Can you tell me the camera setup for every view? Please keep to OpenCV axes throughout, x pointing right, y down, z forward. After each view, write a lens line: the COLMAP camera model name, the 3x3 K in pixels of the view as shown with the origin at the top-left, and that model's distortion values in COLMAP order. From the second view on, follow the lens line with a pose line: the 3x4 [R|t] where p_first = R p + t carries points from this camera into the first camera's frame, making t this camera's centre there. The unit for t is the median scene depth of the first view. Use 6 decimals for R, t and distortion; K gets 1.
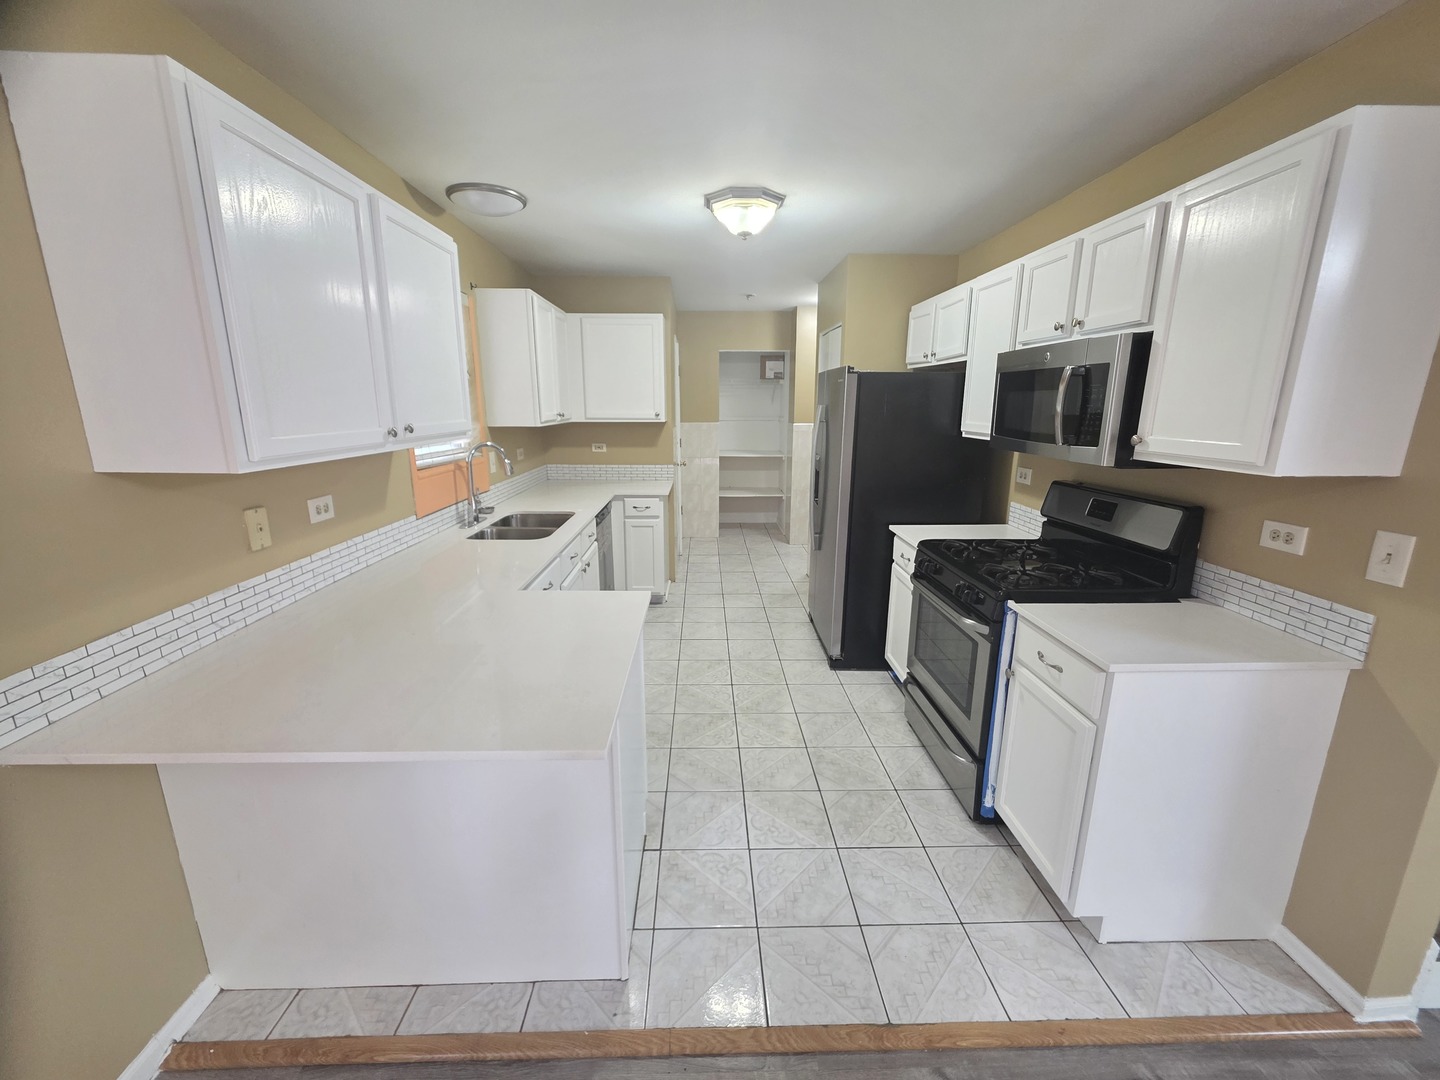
lens RADIAL K [[575.1, 0, 720.2], [0, 575.1, 539.0], [0, 0, 1]] dist [-0.000866, 0.000618]
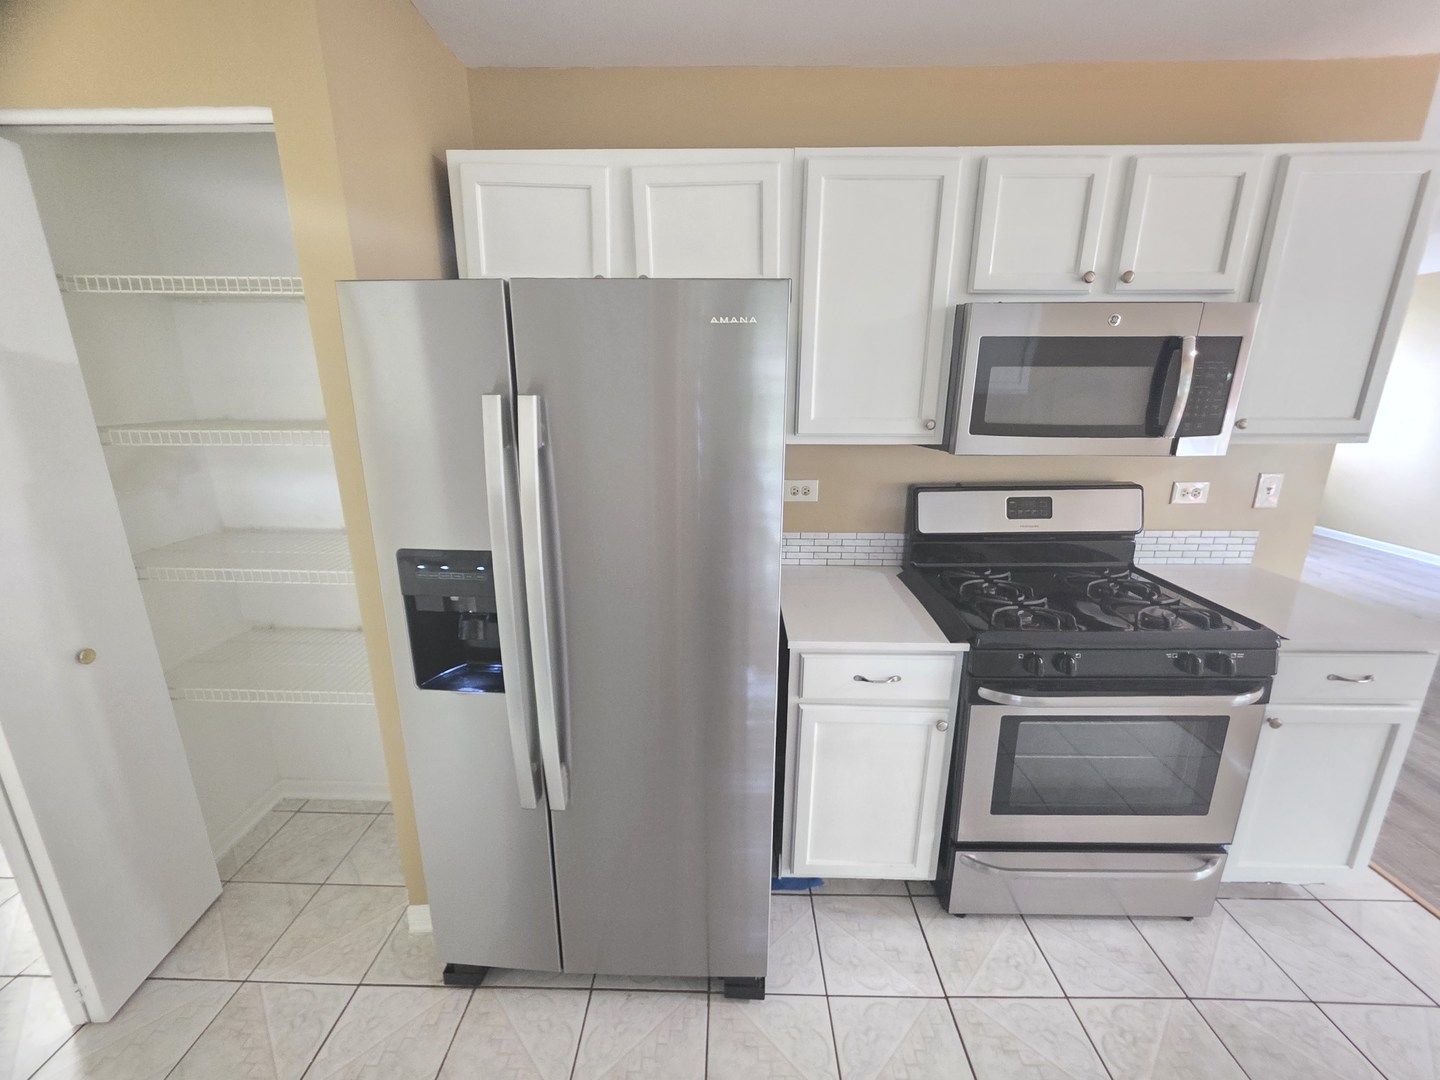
lens RADIAL K [[575.1, 0, 719.3], [0, 575.1, 535.3], [0, 0, 1]] dist [-0.000866, 0.000618]
pose [[0.056621, -0.253678, 0.965630, -0.295237], [0.235561, 0.943270, 0.233992, -0.452266], [-0.970209, 0.214216, 0.113166, 1.894502]]
